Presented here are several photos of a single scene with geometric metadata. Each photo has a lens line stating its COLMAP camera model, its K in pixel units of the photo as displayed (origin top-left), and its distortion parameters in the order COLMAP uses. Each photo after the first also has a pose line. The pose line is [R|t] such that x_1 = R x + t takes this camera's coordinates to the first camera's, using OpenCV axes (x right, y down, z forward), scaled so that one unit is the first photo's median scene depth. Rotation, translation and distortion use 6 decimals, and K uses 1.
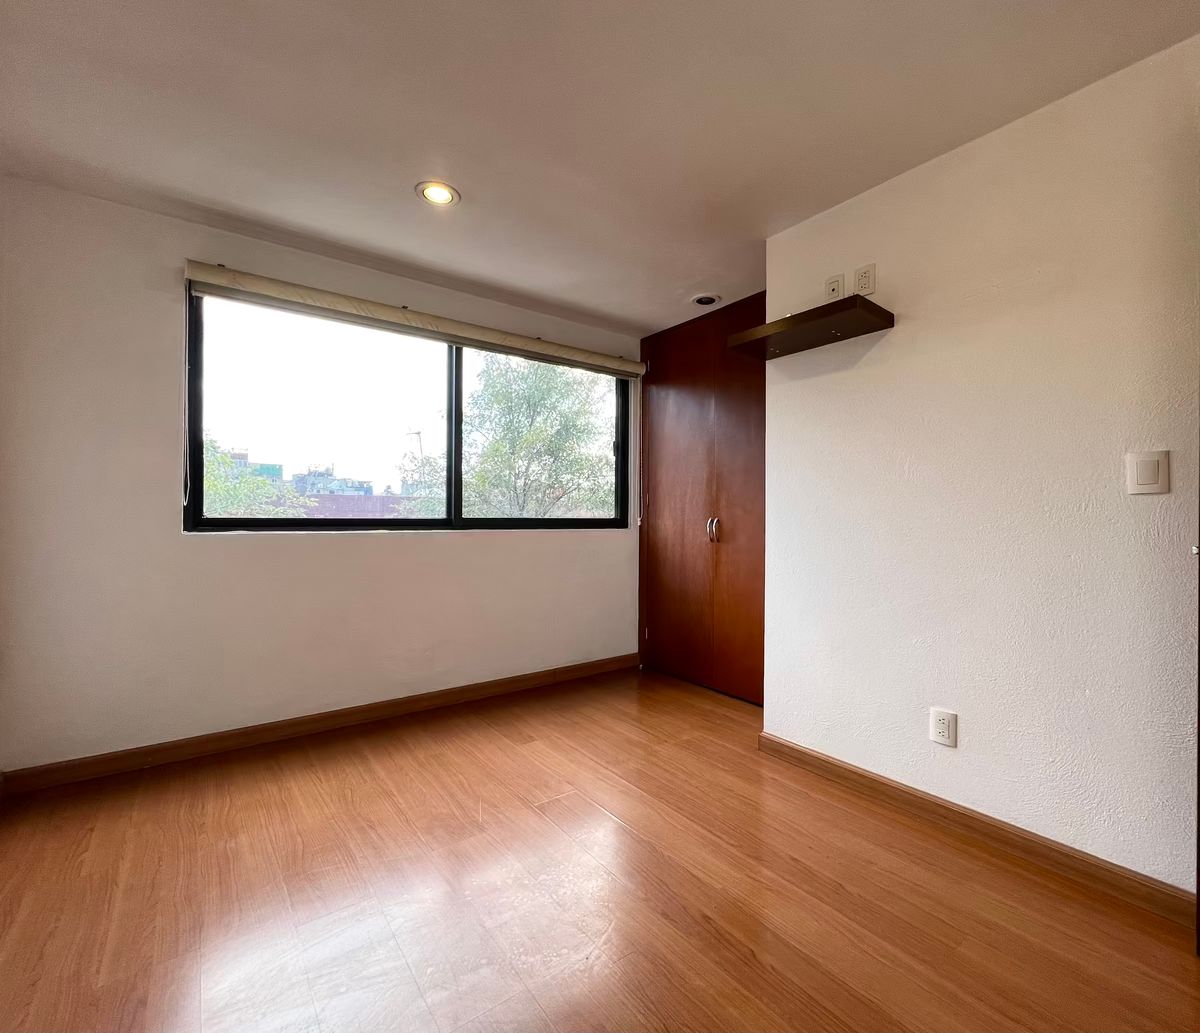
lens RADIAL K [[562.8, 0, 596.6], [0, 562.8, 514.9], [0, 0, 1]] dist [-0.004559, 0.000065]
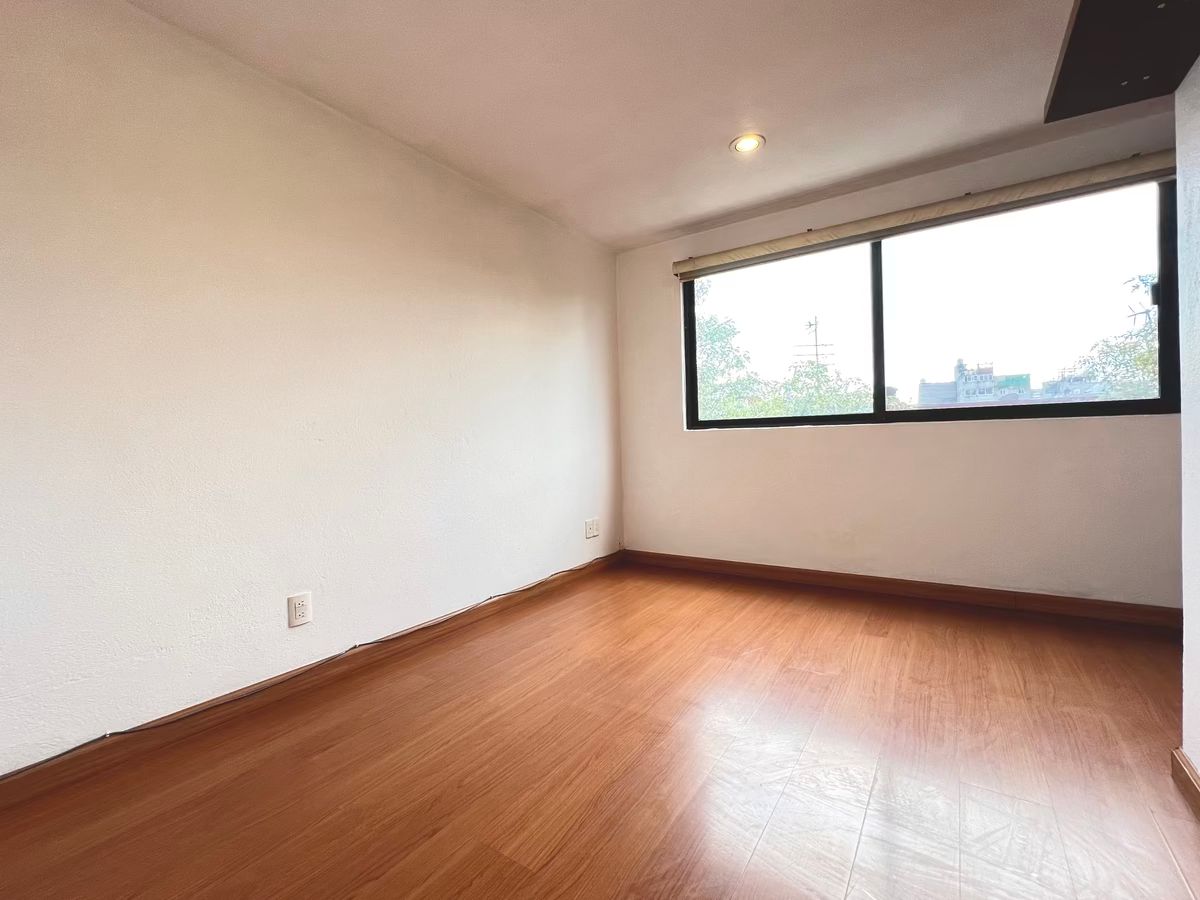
lens RADIAL K [[518.1, 0, 598.1], [0, 518.1, 444.5], [0, 0, 1]] dist [-0.000371, 0.000084]
pose [[0.318767, -0.001306, -0.947832, 0.476271], [0.027505, 0.999591, 0.007873, 0.043426], [0.947434, -0.028580, 0.318673, 0.221123]]
